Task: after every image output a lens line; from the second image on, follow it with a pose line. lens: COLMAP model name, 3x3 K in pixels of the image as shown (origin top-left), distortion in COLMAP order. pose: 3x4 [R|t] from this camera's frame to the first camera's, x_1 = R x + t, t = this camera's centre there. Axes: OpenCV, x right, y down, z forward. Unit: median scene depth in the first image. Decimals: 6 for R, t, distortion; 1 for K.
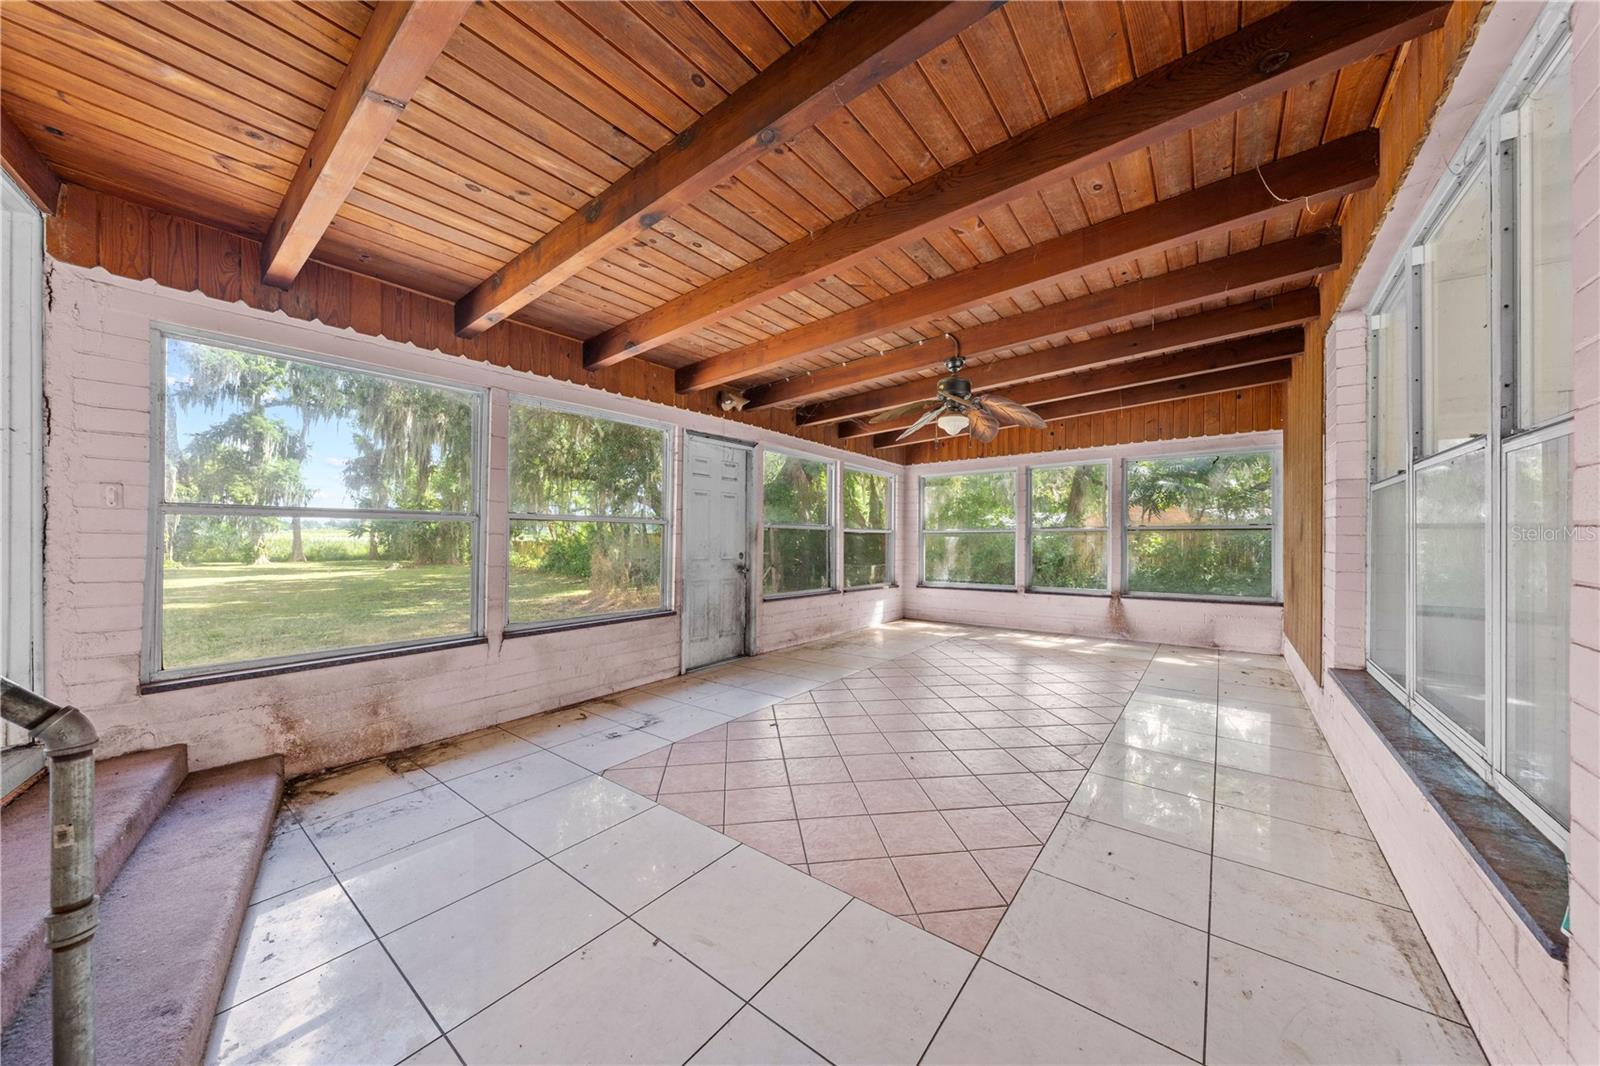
lens RADIAL K [[542.0, 0, 799.1], [0, 542.0, 537.9], [0, 0, 1]] dist [-0.002631, -0.000050]
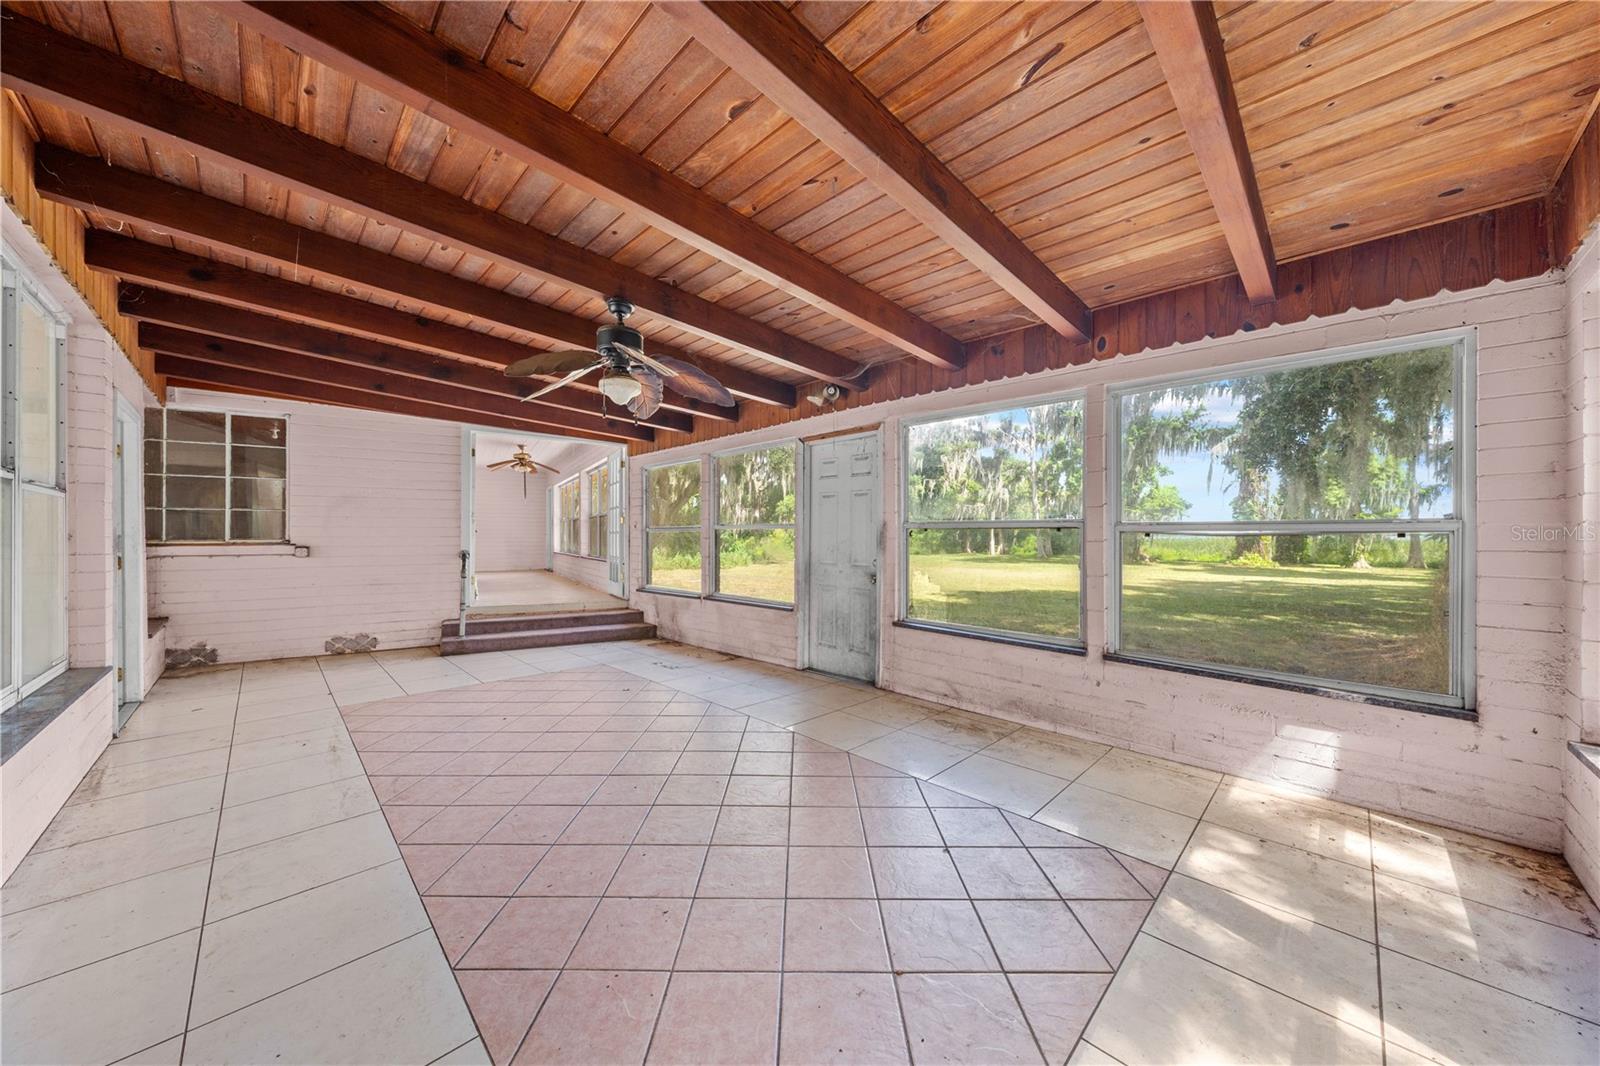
lens RADIAL K [[542.0, 0, 802.2], [0, 542.0, 537.6], [0, 0, 1]] dist [-0.002631, -0.000050]
pose [[-0.127679, -0.004858, -0.991804, 0.763751], [-0.001539, 0.999988, -0.004700, -0.002128], [0.991814, 0.000927, -0.127685, 1.035866]]
